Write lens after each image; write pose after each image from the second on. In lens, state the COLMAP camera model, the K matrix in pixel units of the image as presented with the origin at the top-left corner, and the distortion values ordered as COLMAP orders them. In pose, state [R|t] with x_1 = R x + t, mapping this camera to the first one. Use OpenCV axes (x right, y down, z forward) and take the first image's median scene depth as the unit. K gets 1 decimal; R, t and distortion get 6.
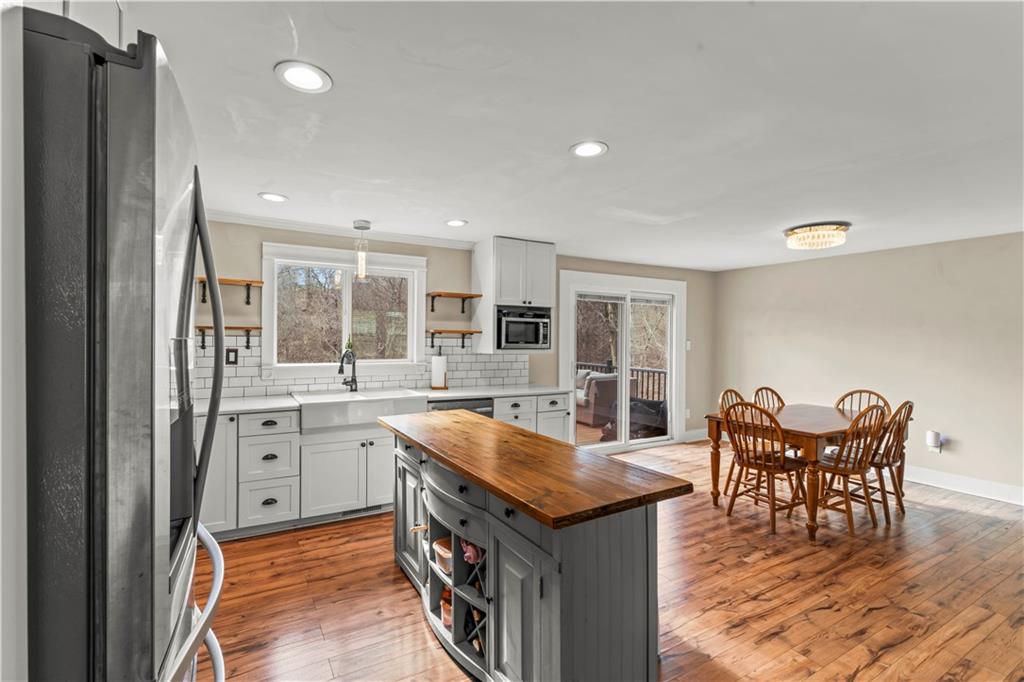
lens RADIAL K [[457.6, 0, 507.2], [0, 457.6, 339.5], [0, 0, 1]] dist [-0.003761, -0.000163]
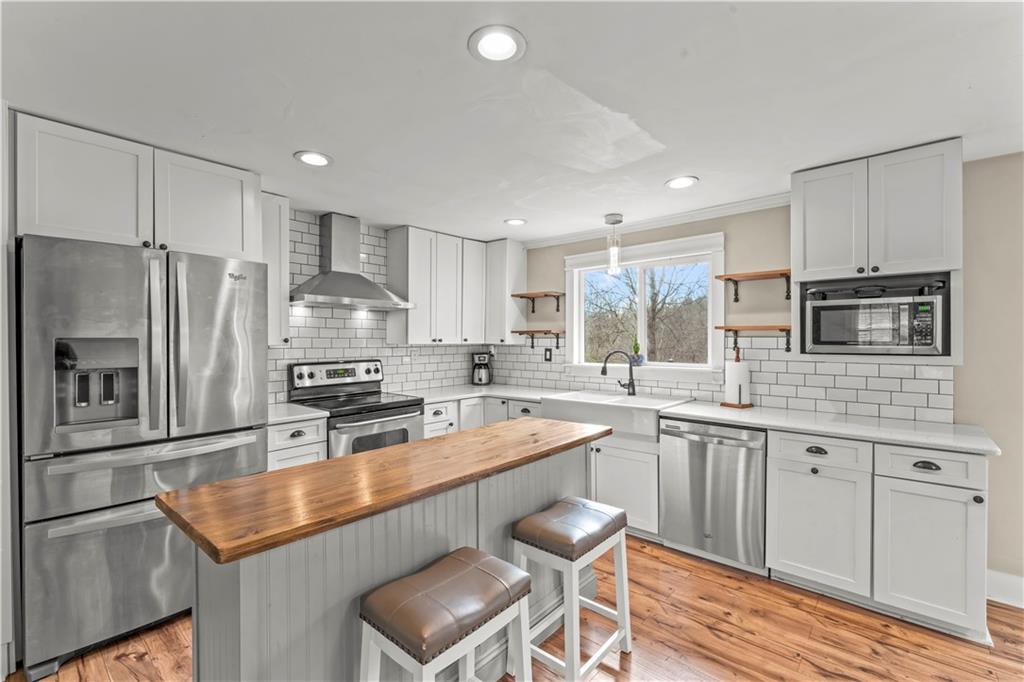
lens RADIAL K [[452.6, 0, 508.0], [0, 452.6, 342.1], [0, 0, 1]] dist [0.000886, 0.001476]
pose [[0.321503, -0.006629, -0.946885, 0.623174], [0.004604, 0.999975, -0.005438, 0.008276], [0.946897, -0.002611, 0.321525, 0.458832]]
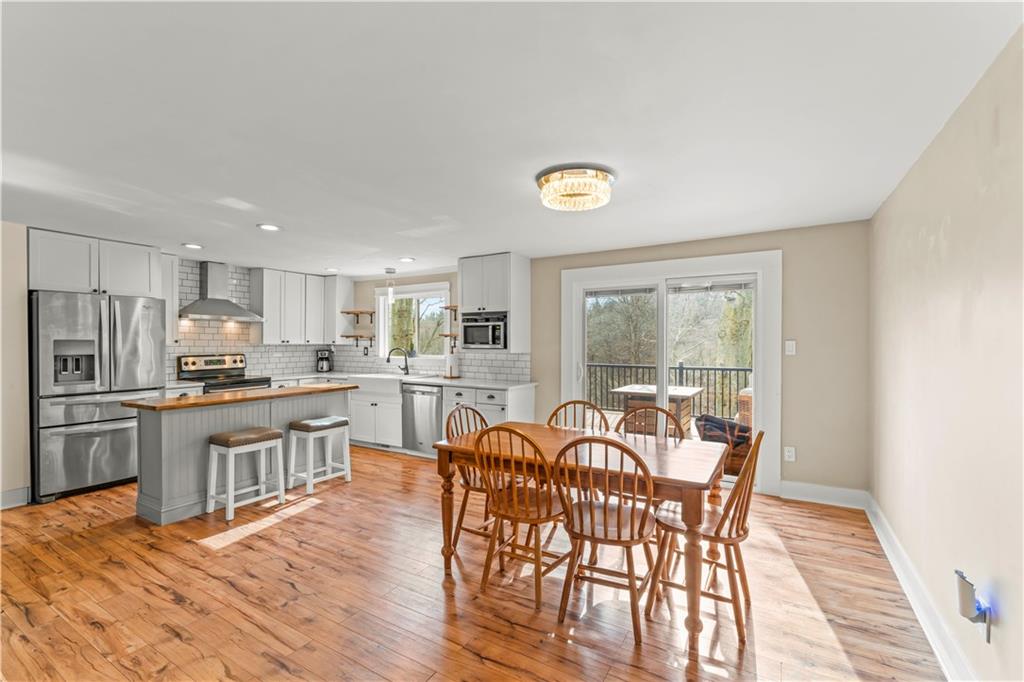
lens RADIAL K [[452.6, 0, 508.5], [0, 452.6, 344.9], [0, 0, 1]] dist [0.000886, 0.001476]
pose [[0.488028, -0.003869, -0.872820, 1.116999], [0.003884, 0.999990, -0.002262, 0.013561], [0.872820, -0.002286, 0.488038, 0.516330]]
